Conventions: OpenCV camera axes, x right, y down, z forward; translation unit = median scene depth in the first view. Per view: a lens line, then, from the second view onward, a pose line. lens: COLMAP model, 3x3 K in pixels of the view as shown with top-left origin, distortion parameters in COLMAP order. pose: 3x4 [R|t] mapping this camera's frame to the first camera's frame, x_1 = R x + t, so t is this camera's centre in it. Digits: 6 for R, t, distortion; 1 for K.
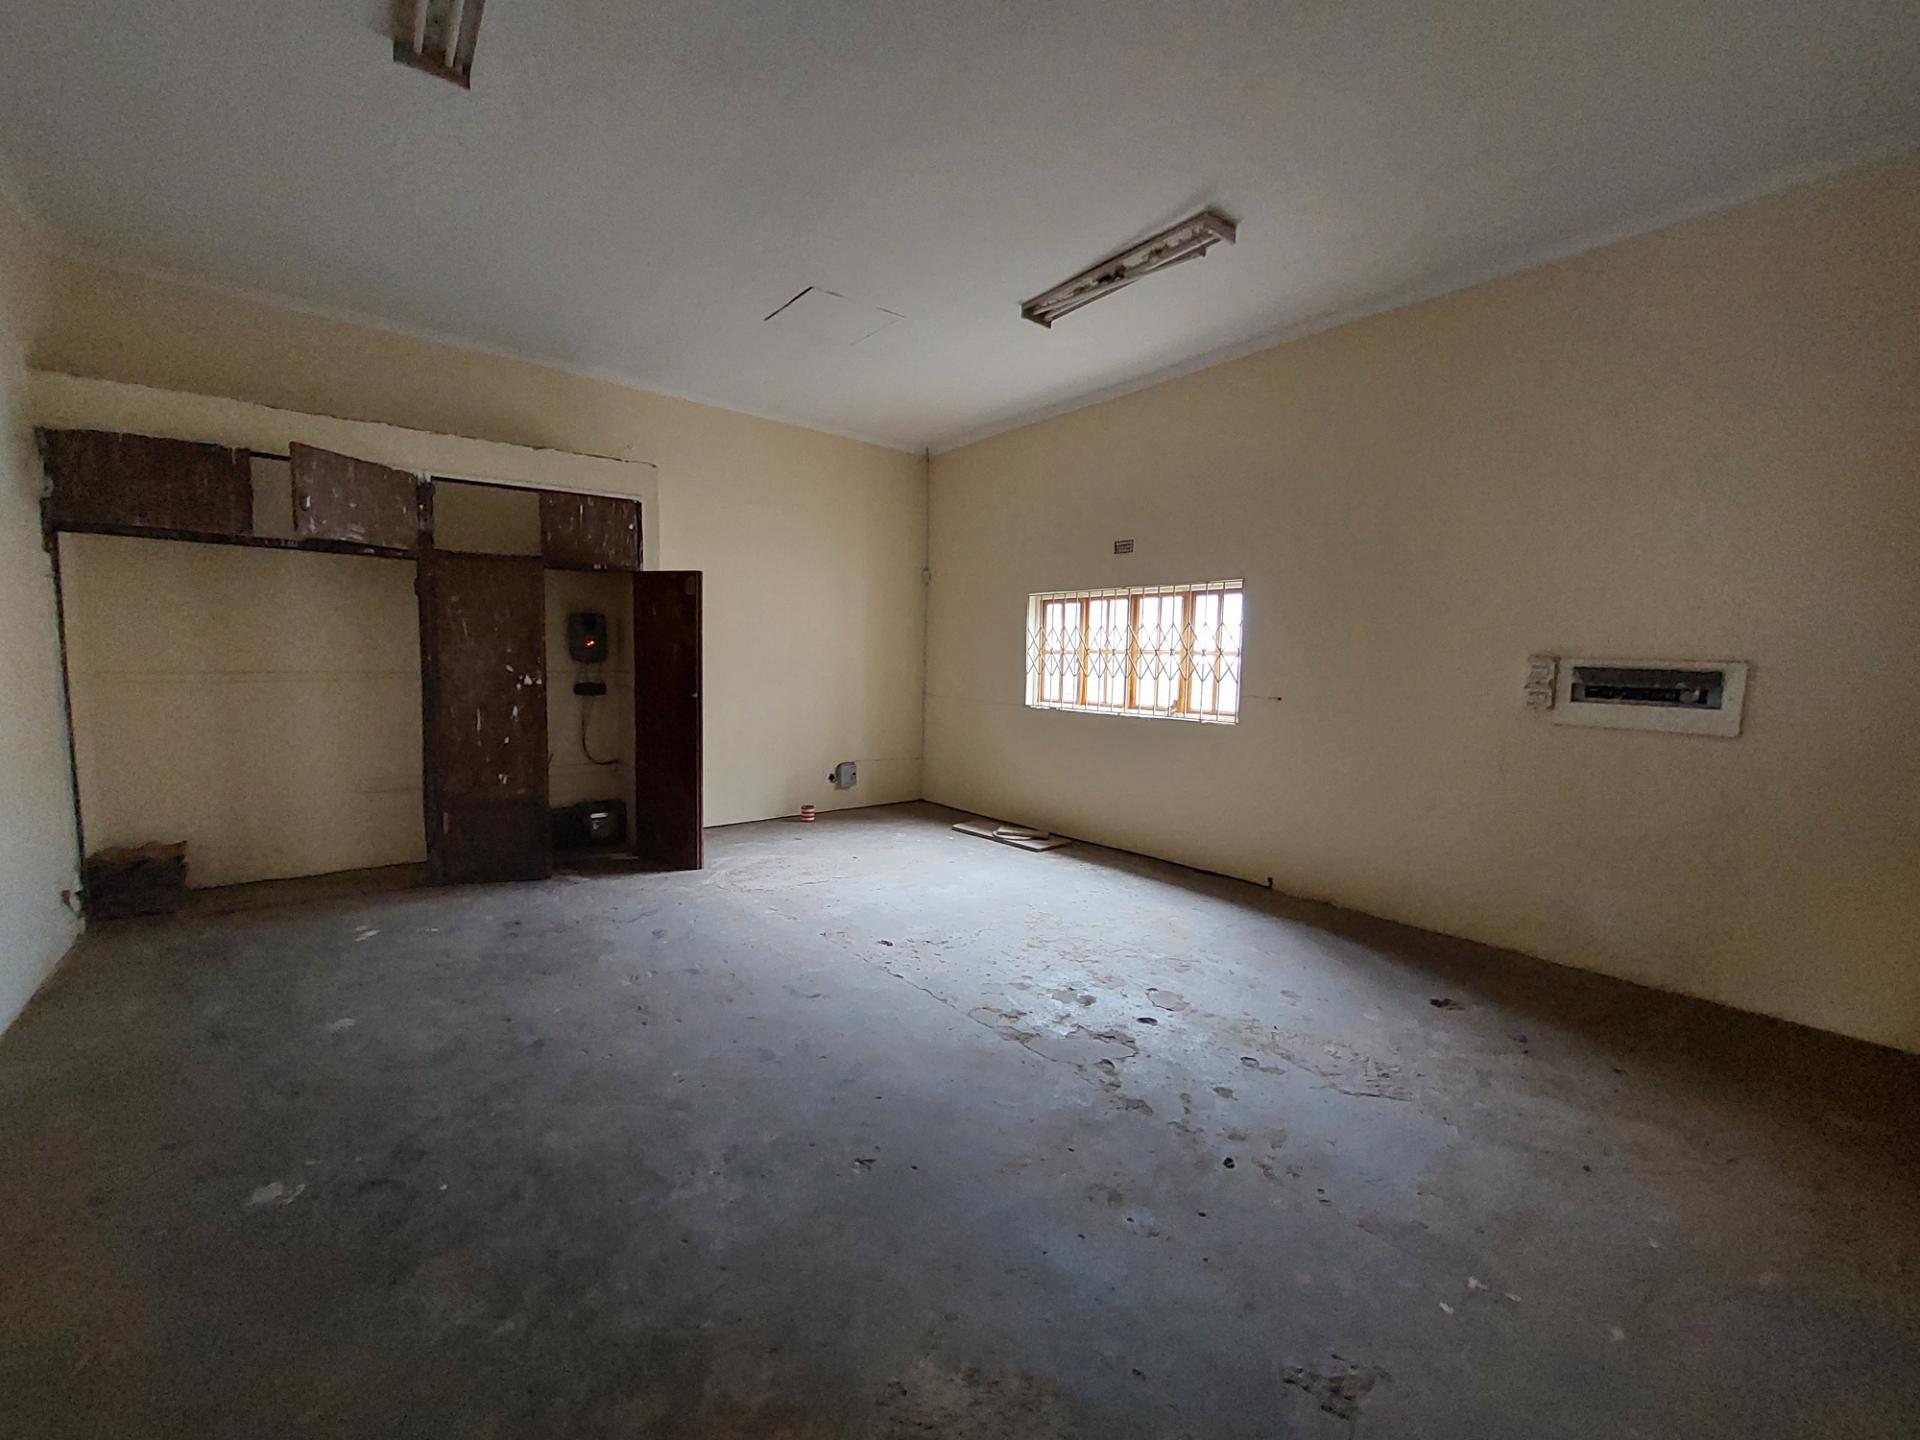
lens RADIAL K [[774.0, 0, 957.9], [0, 774.0, 720.9], [0, 0, 1]] dist [0.000507, 0.000321]
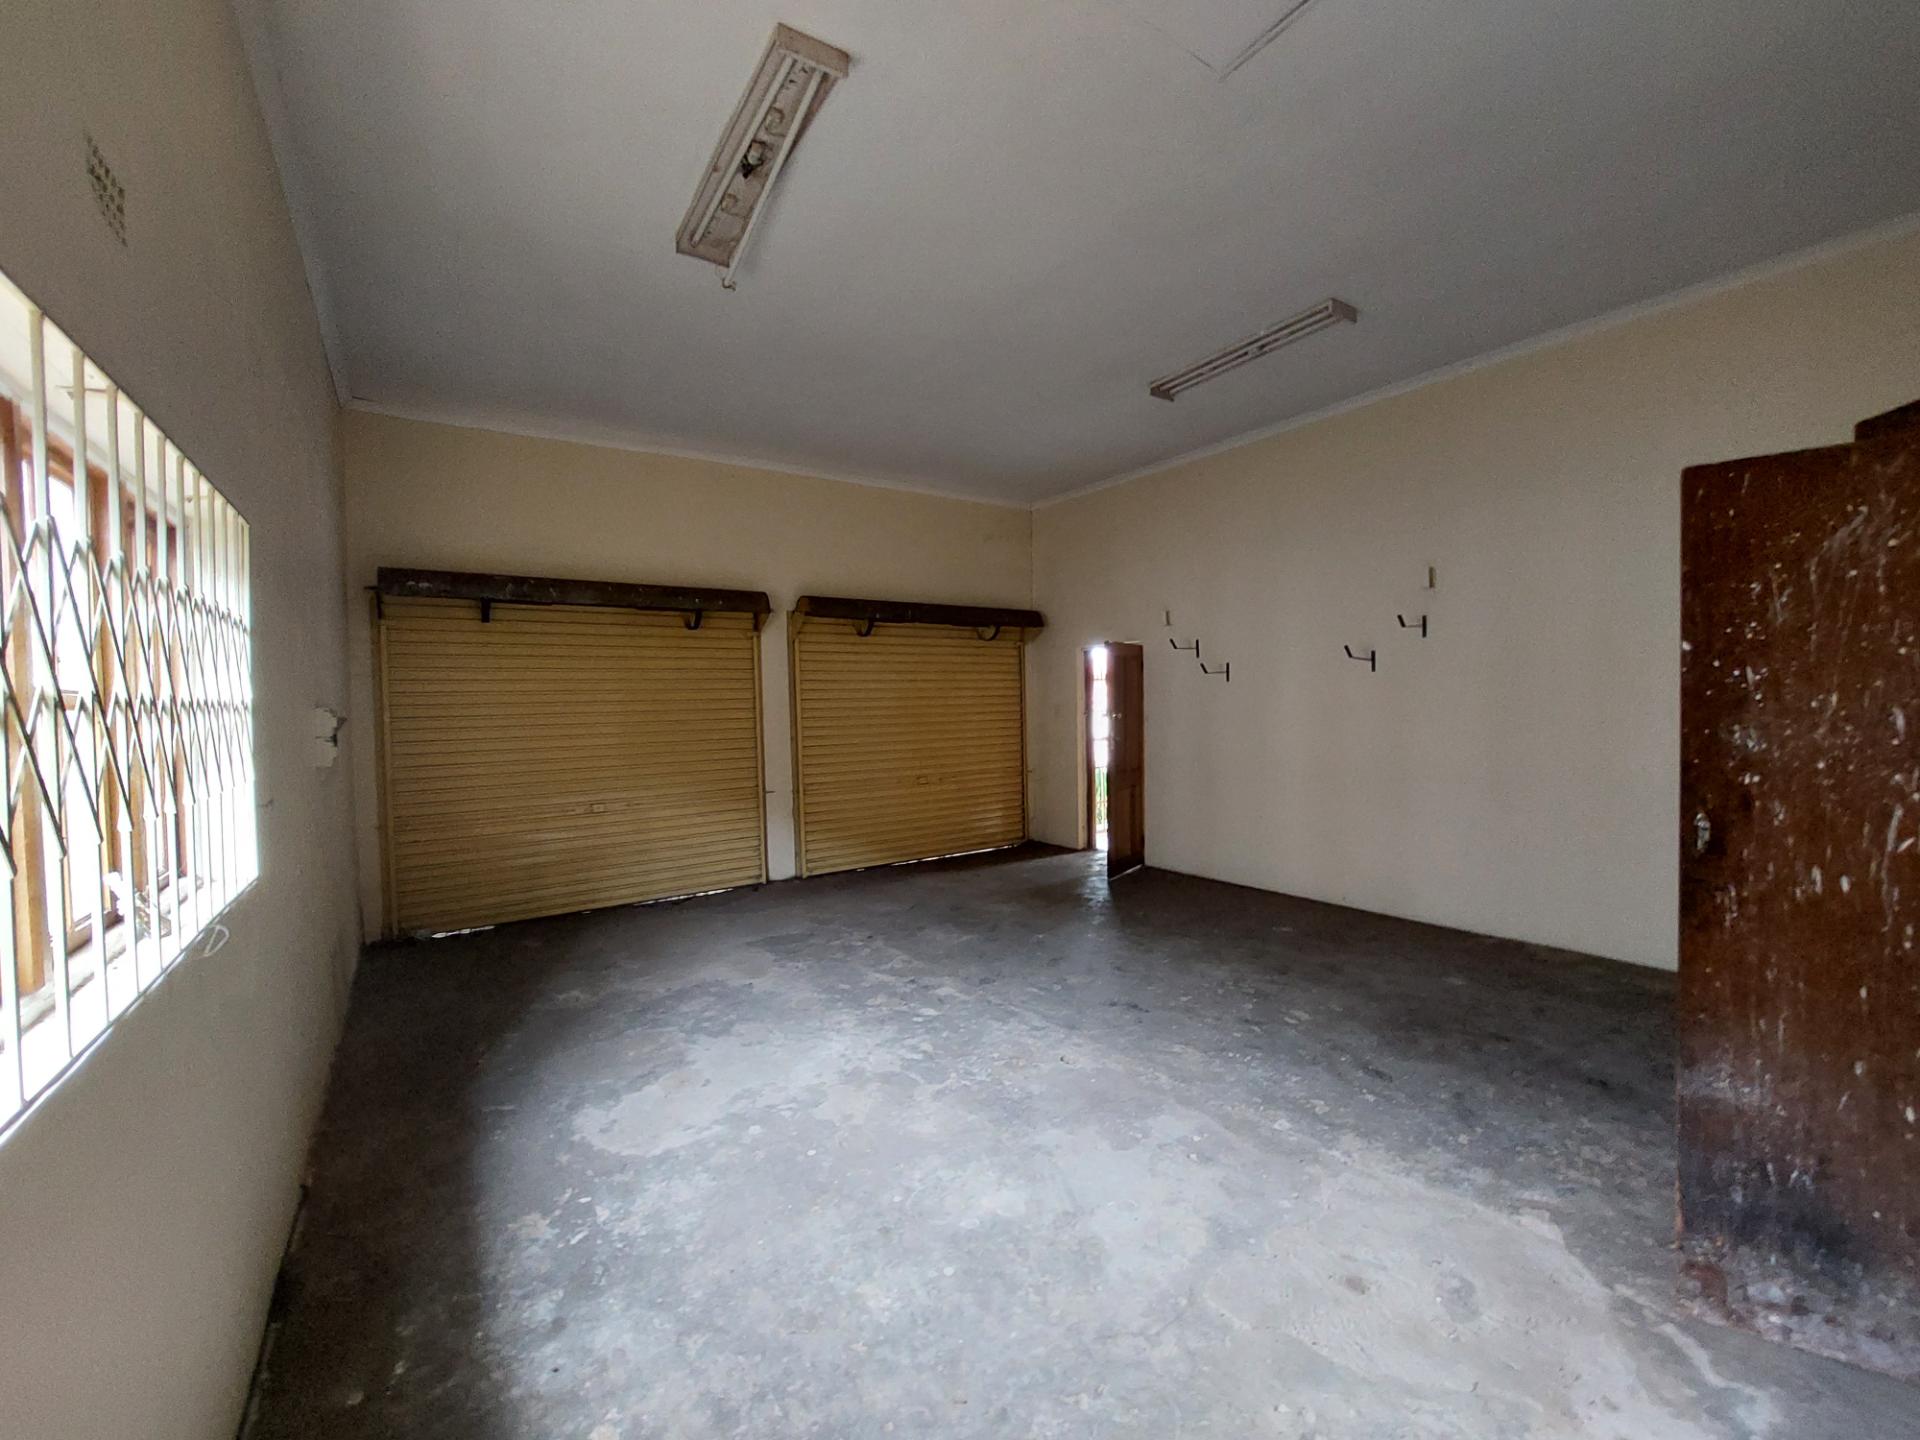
lens RADIAL K [[774.0, 0, 962.7], [0, 774.0, 725.3], [0, 0, 1]] dist [0.000507, 0.000321]
pose [[-0.996500, 0.000761, 0.083592, -0.053853], [0.009906, 0.993988, 0.109040, -0.156542], [-0.083006, 0.109487, -0.990516, 1.864957]]
